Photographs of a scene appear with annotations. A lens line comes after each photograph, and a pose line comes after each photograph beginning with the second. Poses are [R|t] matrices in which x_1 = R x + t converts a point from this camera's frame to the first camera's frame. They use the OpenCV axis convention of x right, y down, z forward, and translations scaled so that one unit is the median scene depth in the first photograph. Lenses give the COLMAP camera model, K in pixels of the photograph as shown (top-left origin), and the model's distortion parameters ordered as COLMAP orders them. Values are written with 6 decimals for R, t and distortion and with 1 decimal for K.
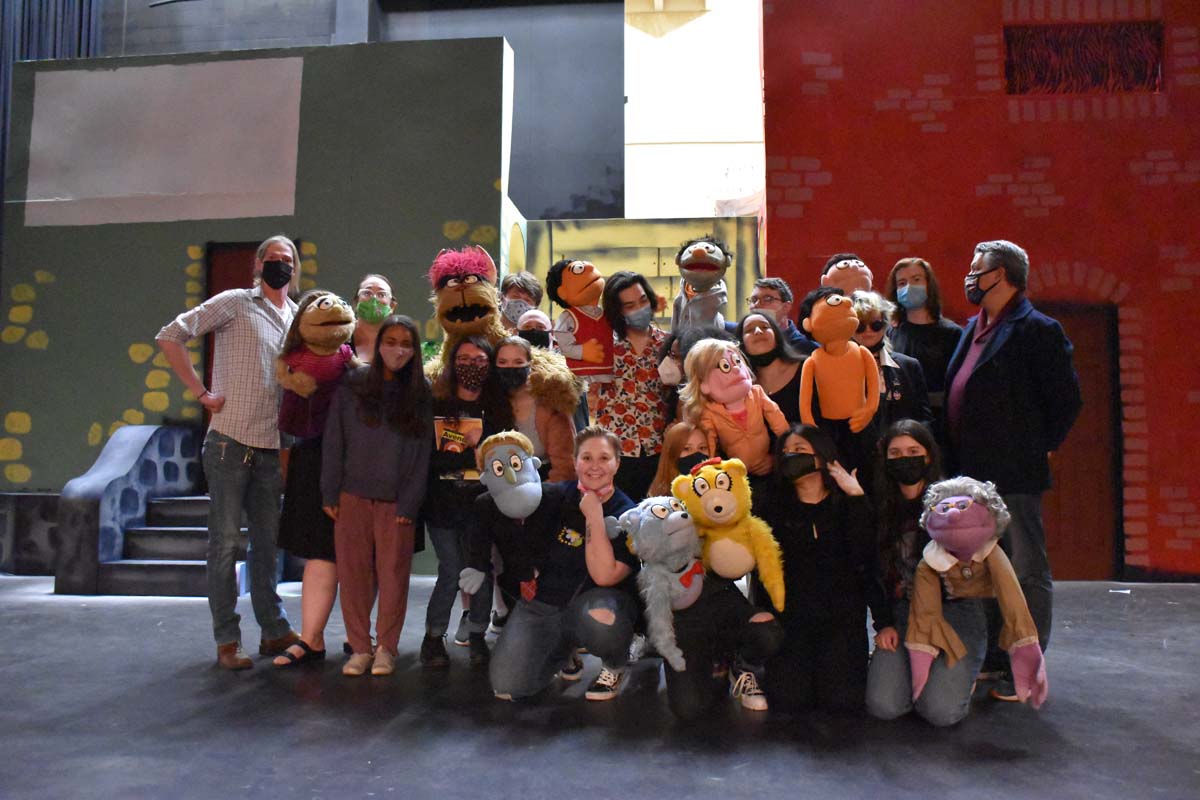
lens RADIAL K [[1009.4, 0, 602.5], [0, 1009.4, 400.5], [0, 0, 1]] dist [-0.126878, 0.146423]
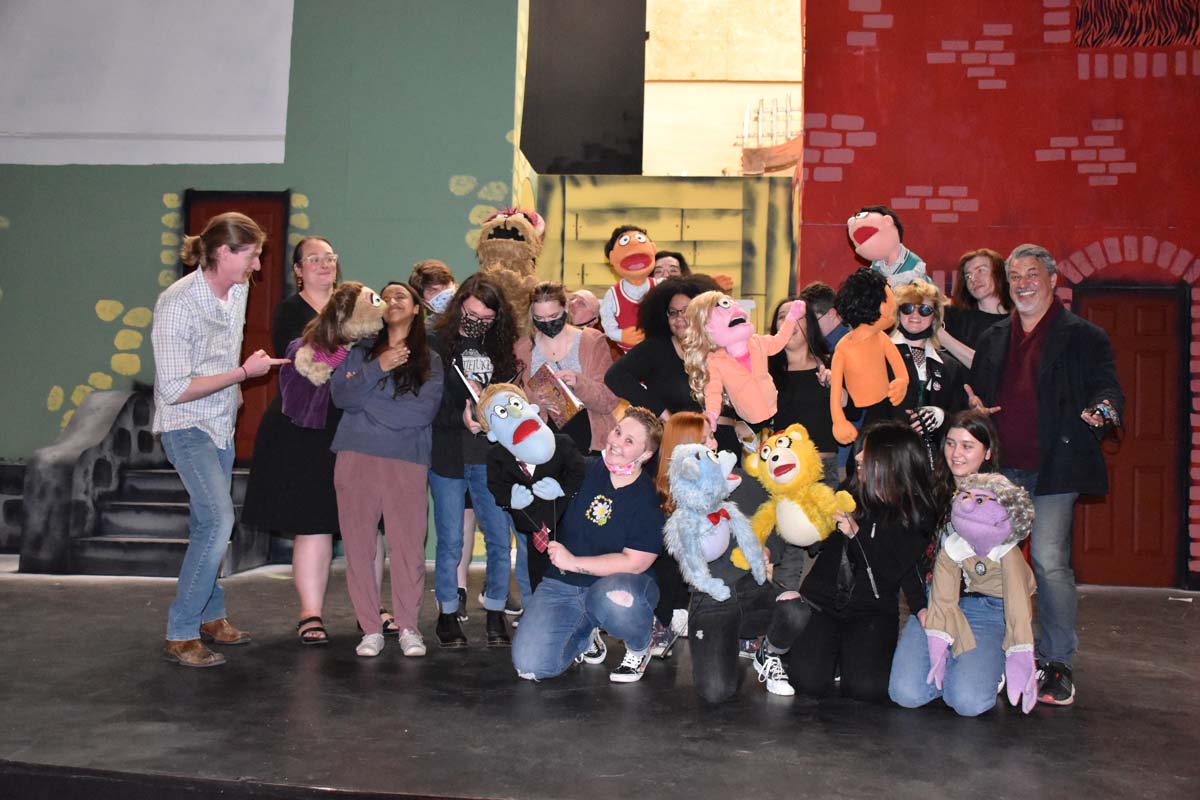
lens RADIAL K [[1180.7, 0, 600.0], [0, 1180.7, 400.0], [0, 0, 1]] dist [-0.077519, 0.255038]
pose [[0.999676, 0.025434, 0.000713, -0.017637], [-0.025444, 0.999358, 0.025205, -0.004637], [-0.000071, -0.025215, 0.999682, -0.081902]]
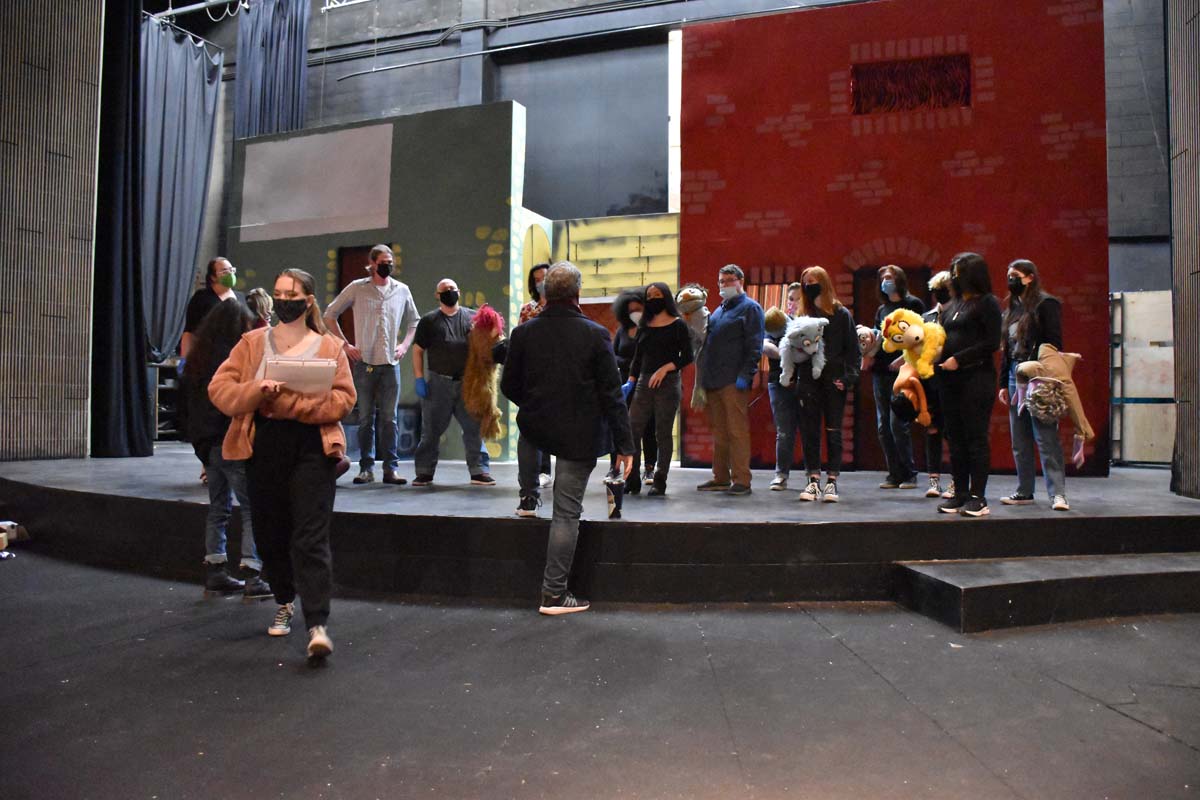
lens RADIAL K [[938.5, 0, 600.0], [0, 938.5, 400.0], [0, 0, 1]] dist [-0.149632, 0.108740]
pose [[0.964453, 0.001967, -0.264246, 0.409089], [0.008870, 0.999168, 0.039810, 0.027959], [0.264105, -0.040738, 0.963633, -0.325024]]
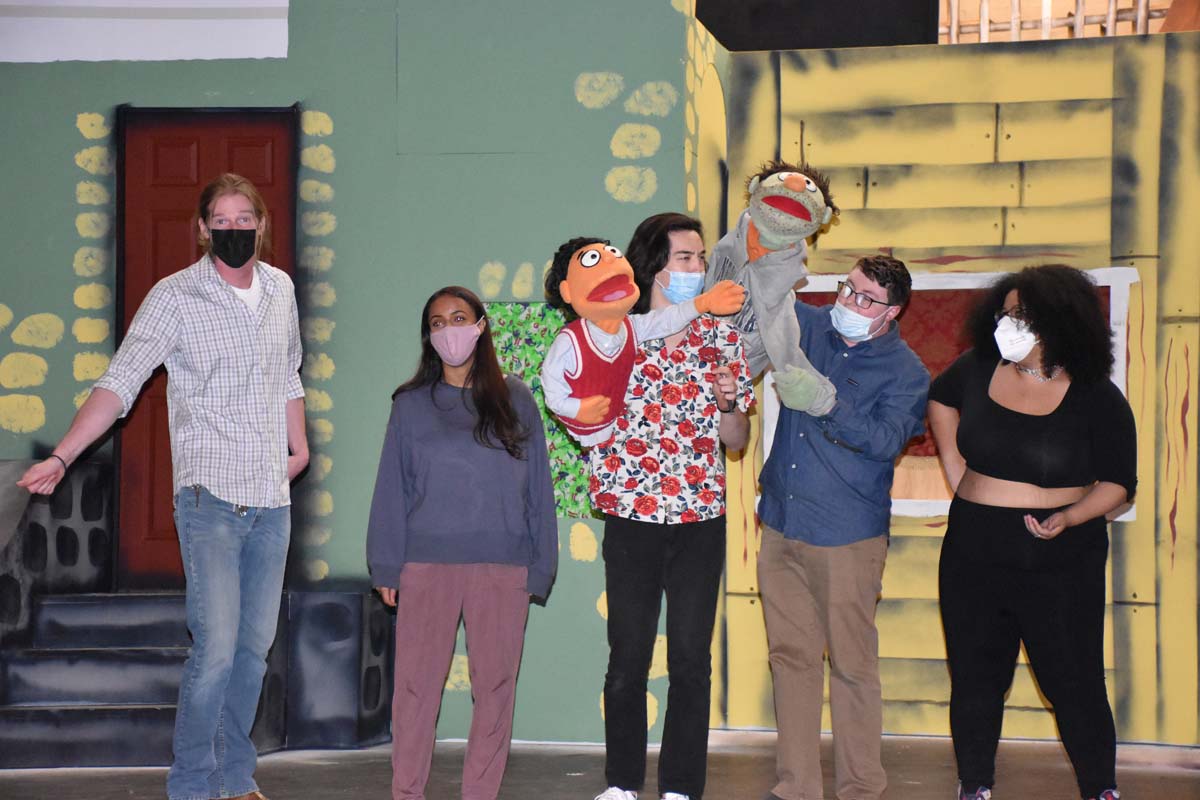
lens RADIAL K [[2875.0, 0, 600.0], [0, 2875.0, 400.0], [0, 0, 1]] dist [0.601939, 1.335796]
pose [[0.994295, 0.001724, -0.106648, 0.018165], [-0.001171, 0.999986, 0.005248, -0.015335], [0.106655, -0.005093, 0.994283, -0.539279]]
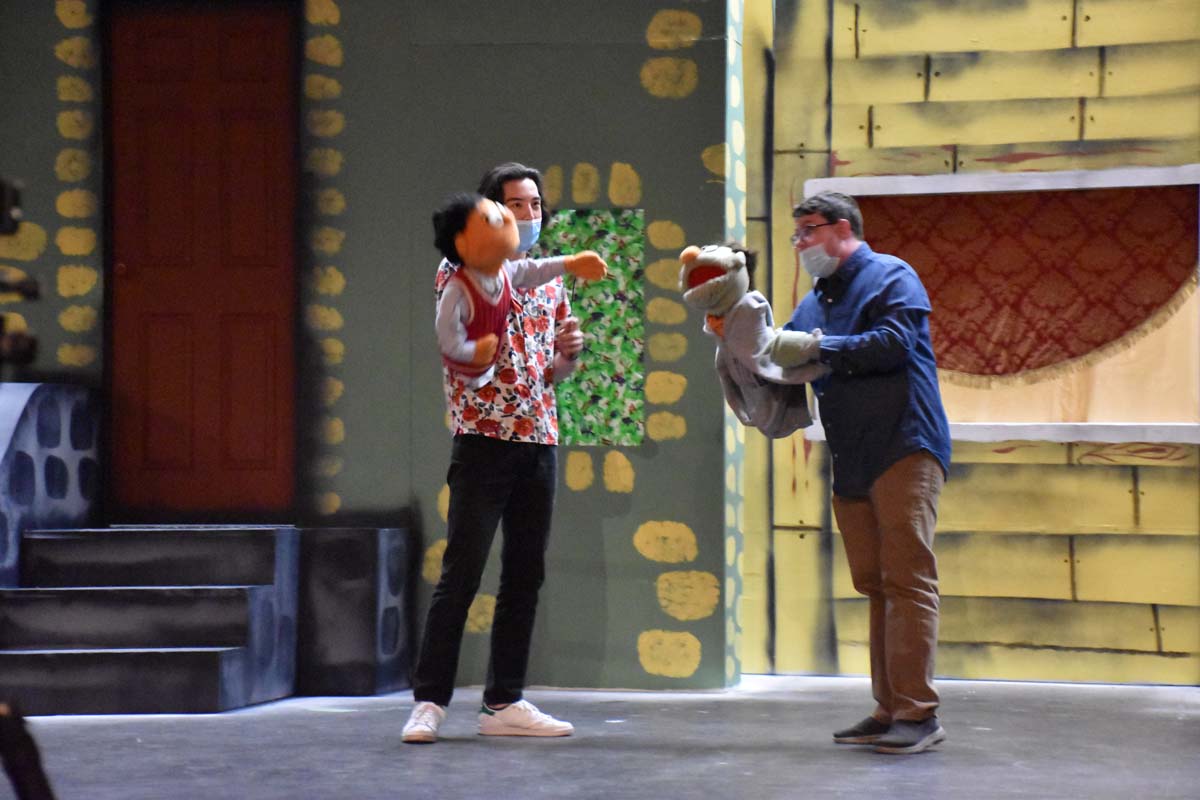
lens RADIAL K [[3224.8, 0, 600.0], [0, 3224.8, 400.0], [0, 0, 1]] dist [0.792266, 0.955927]
pose [[0.993884, -0.000897, -0.110428, 0.010547], [0.004414, 0.999491, 0.031602, -0.016376], [0.110344, -0.031897, 0.993382, -0.580201]]
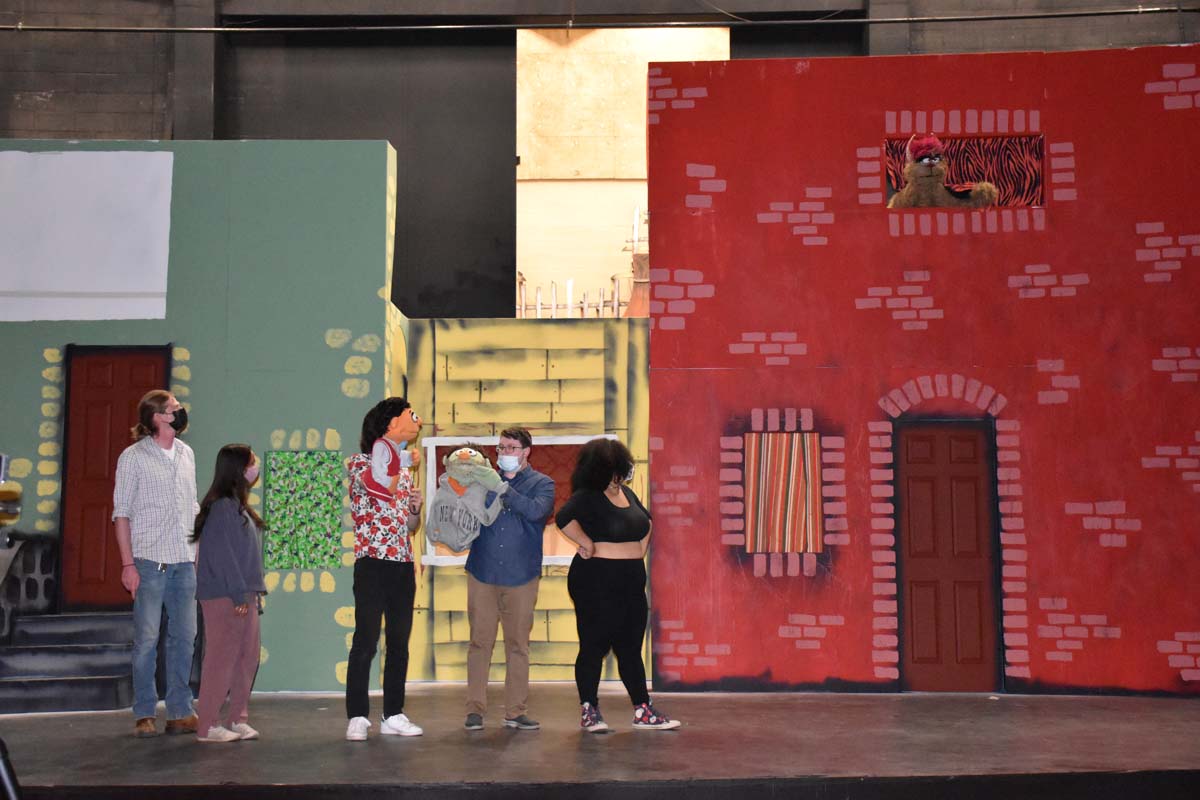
lens RADIAL K [[1591.6, 0, 599.3], [0, 1591.6, 396.8], [0, 0, 1]] dist [0.074653, 0.516316]
pose [[0.998008, 0.003494, 0.062989, 0.012017], [0.000339, 0.998153, -0.060744, -0.017321], [-0.063085, 0.060644, 0.996164, -0.602463]]
